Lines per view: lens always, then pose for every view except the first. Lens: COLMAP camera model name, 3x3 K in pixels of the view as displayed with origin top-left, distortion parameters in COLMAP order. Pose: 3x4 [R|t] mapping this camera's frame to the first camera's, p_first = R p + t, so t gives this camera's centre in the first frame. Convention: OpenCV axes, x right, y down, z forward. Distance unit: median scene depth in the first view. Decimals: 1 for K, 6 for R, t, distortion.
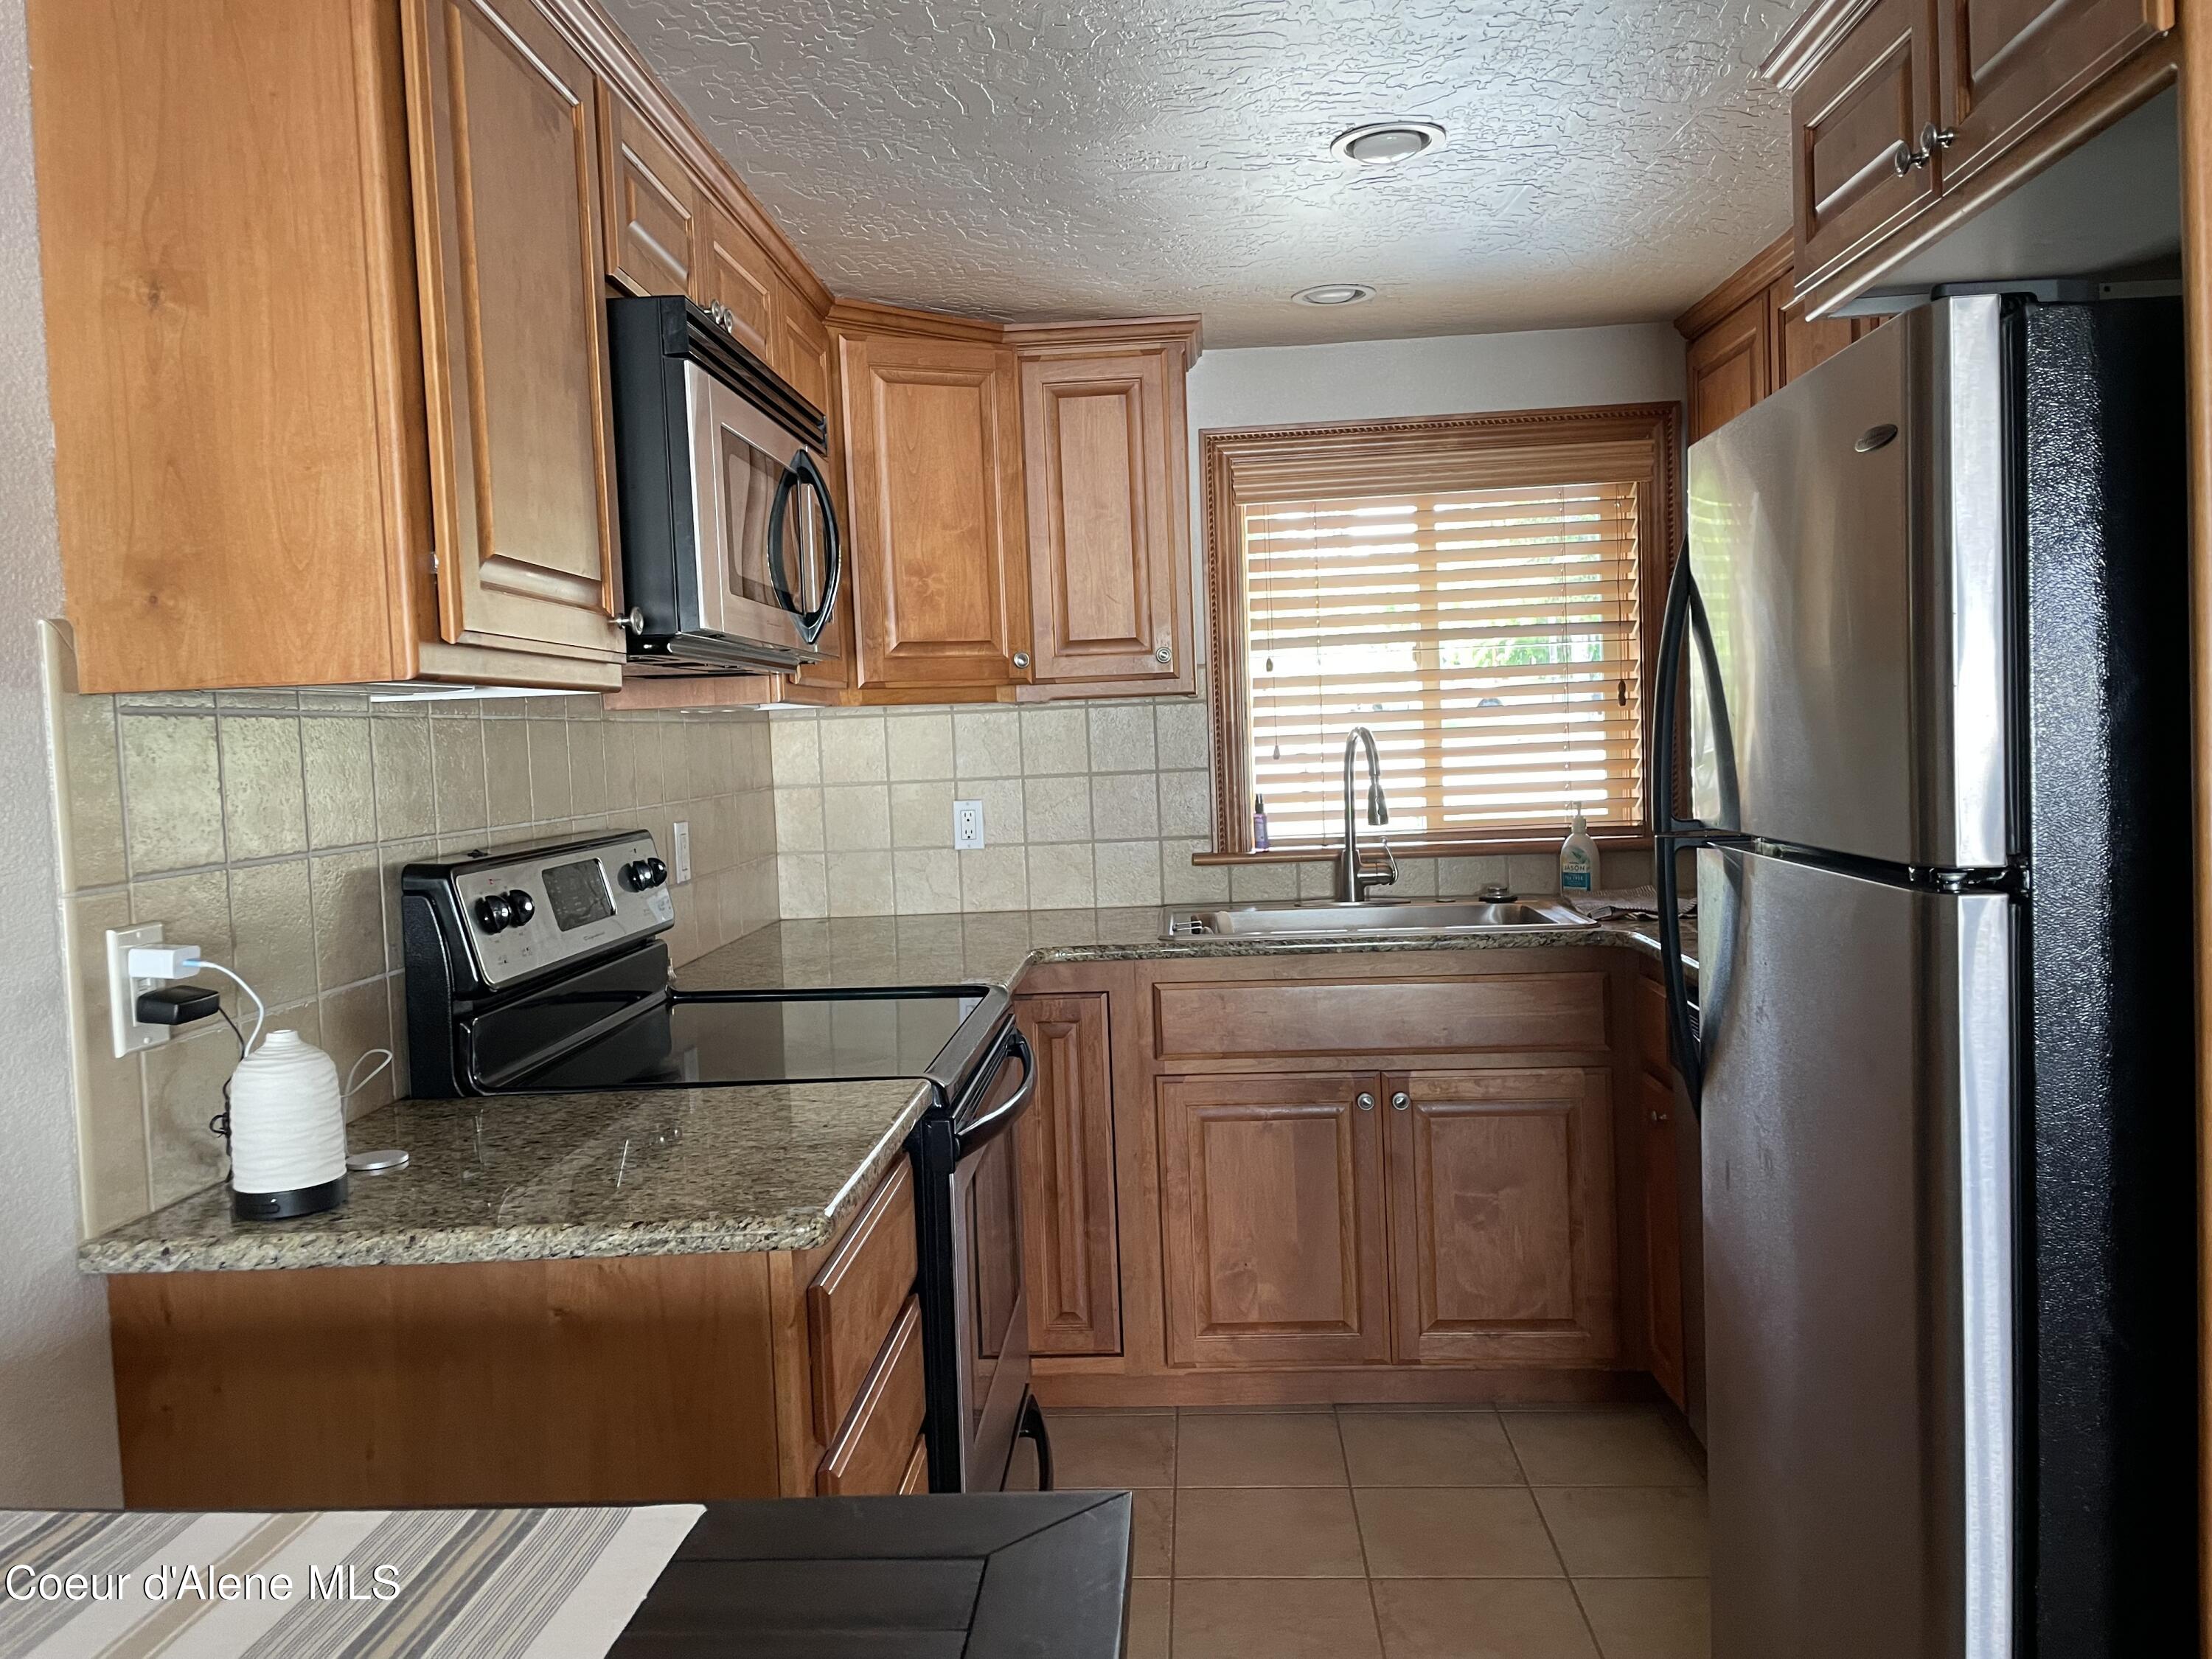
lens RADIAL K [[1675.3, 0, 1099.7], [0, 1675.3, 814.5], [0, 0, 1]] dist [0.003732, -0.001569]
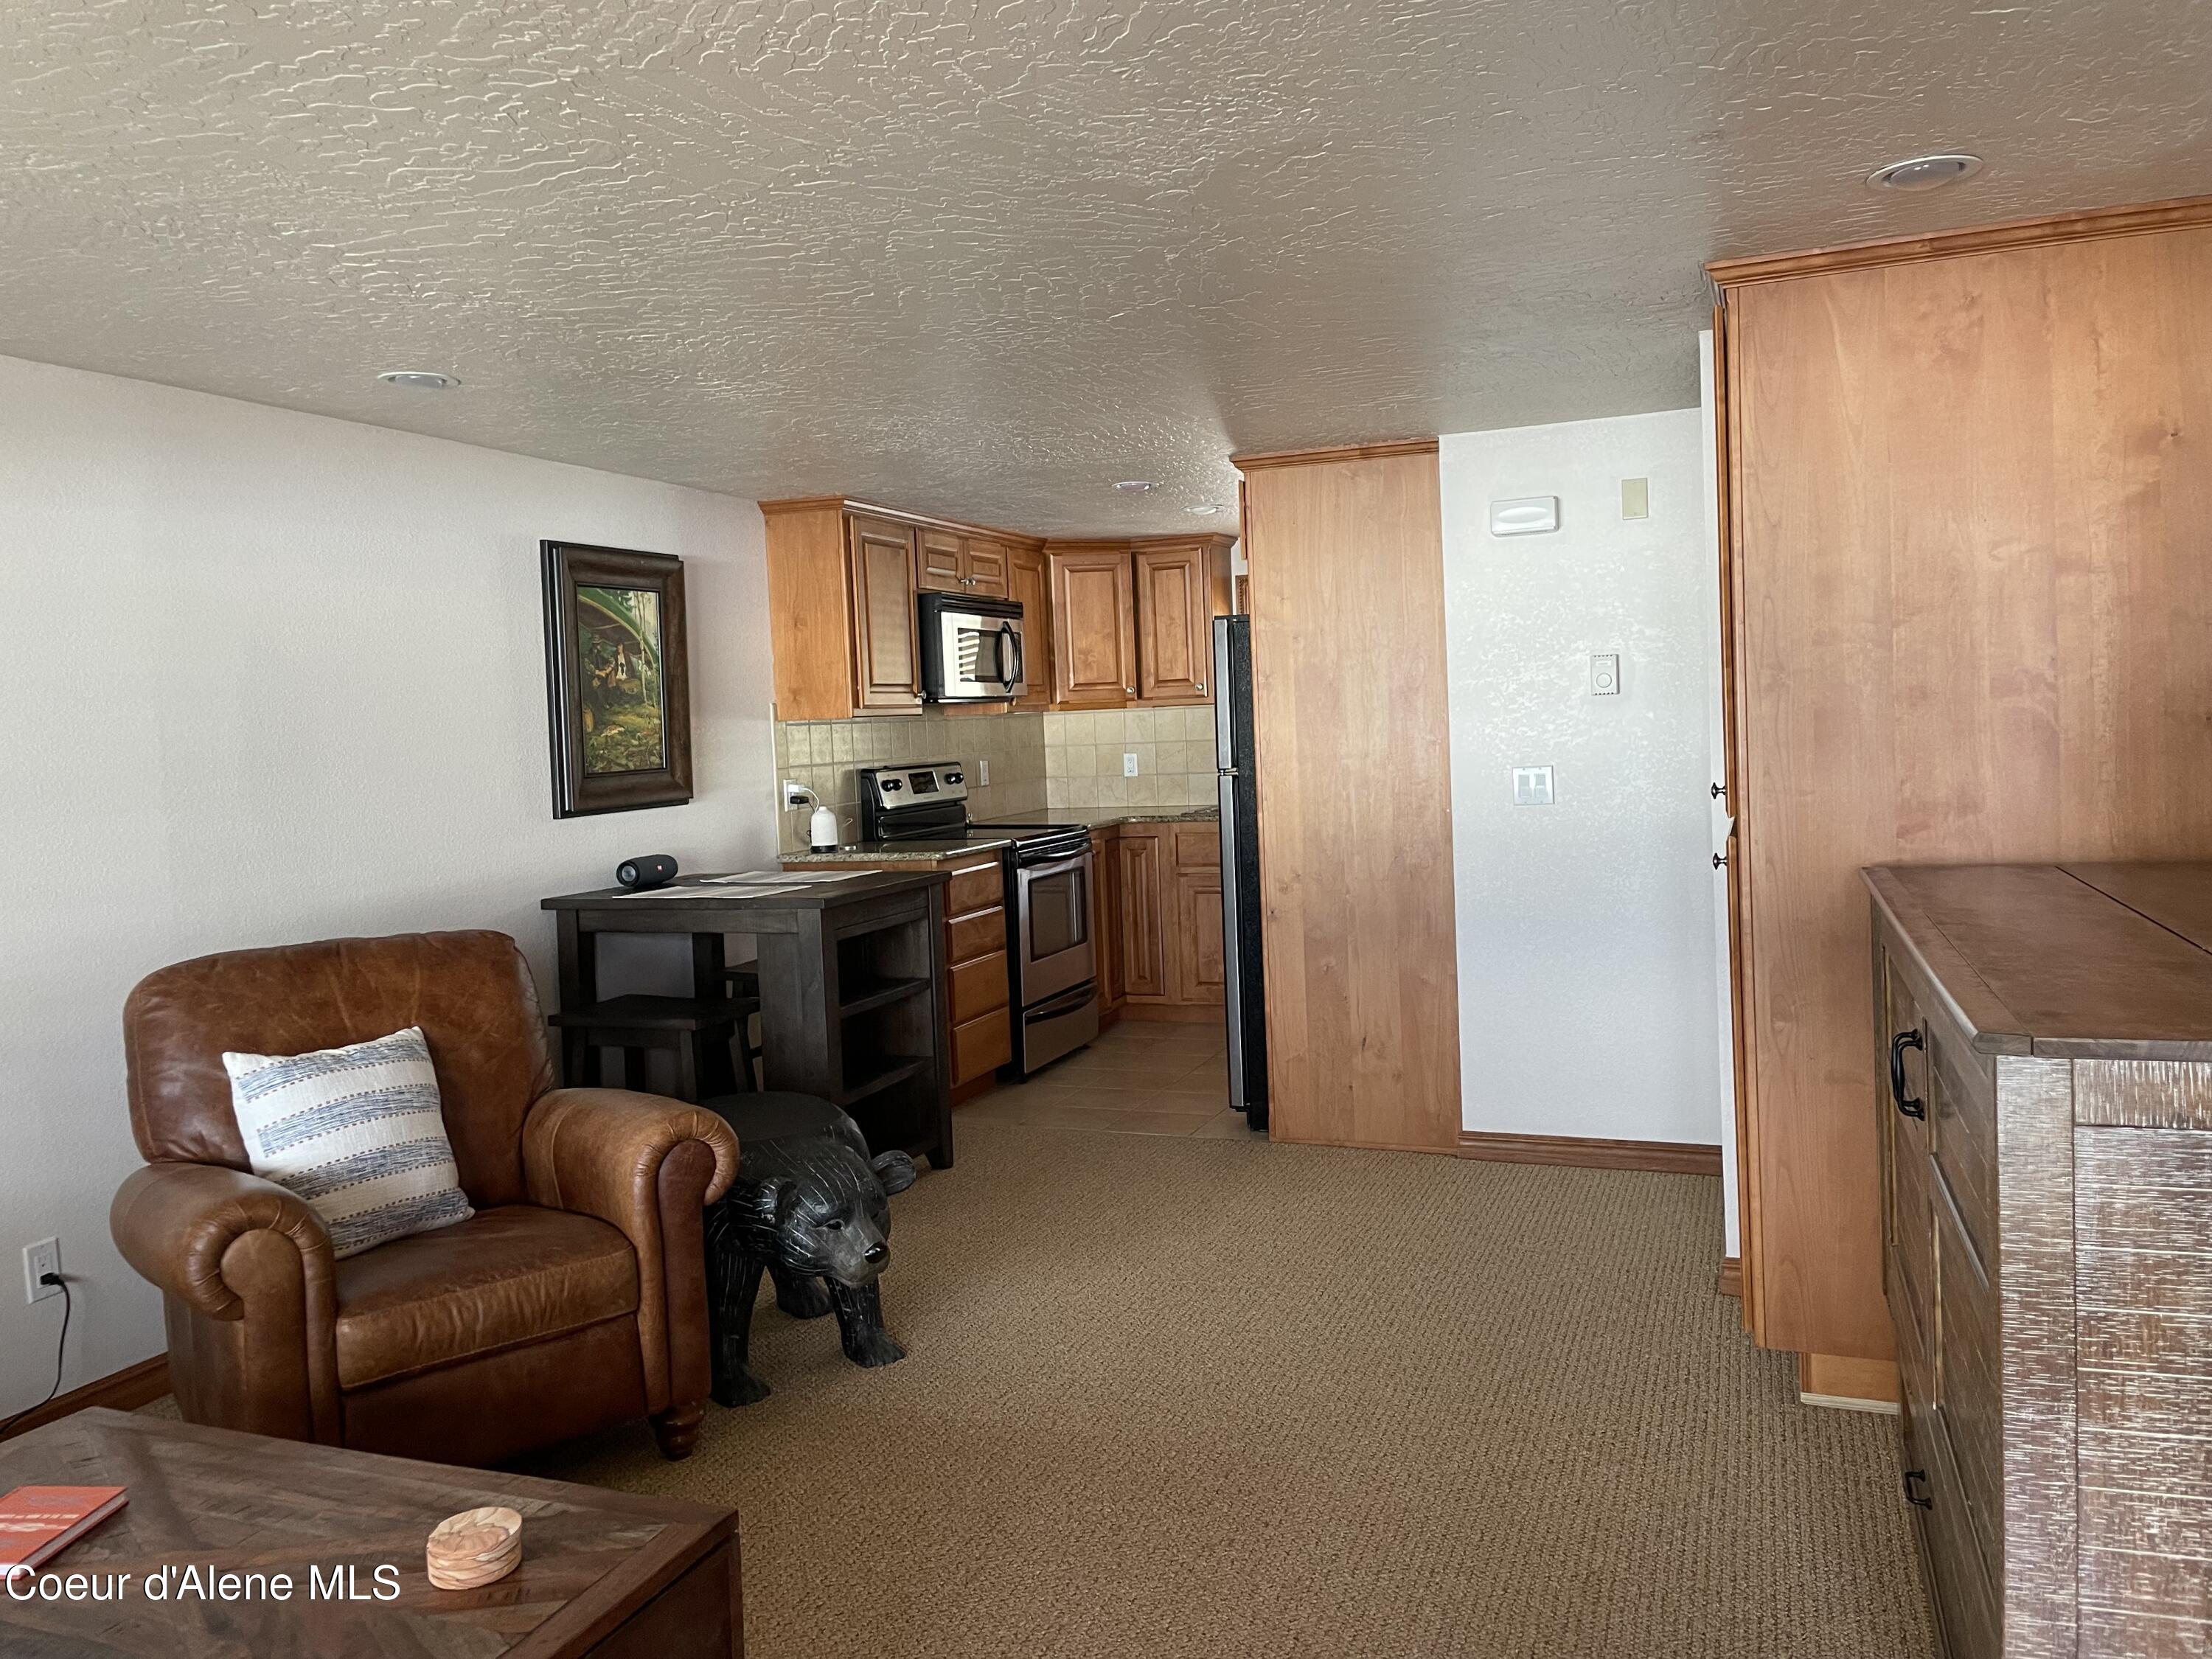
lens RADIAL K [[1675.3, 0, 1109.7], [0, 1675.3, 831.3], [0, 0, 1]] dist [0.003732, -0.001569]
pose [[0.952378, 0.020598, -0.304224, 1.003876], [-0.011233, 0.999409, 0.032502, 0.039184], [0.304714, -0.027537, 0.952046, -1.888402]]
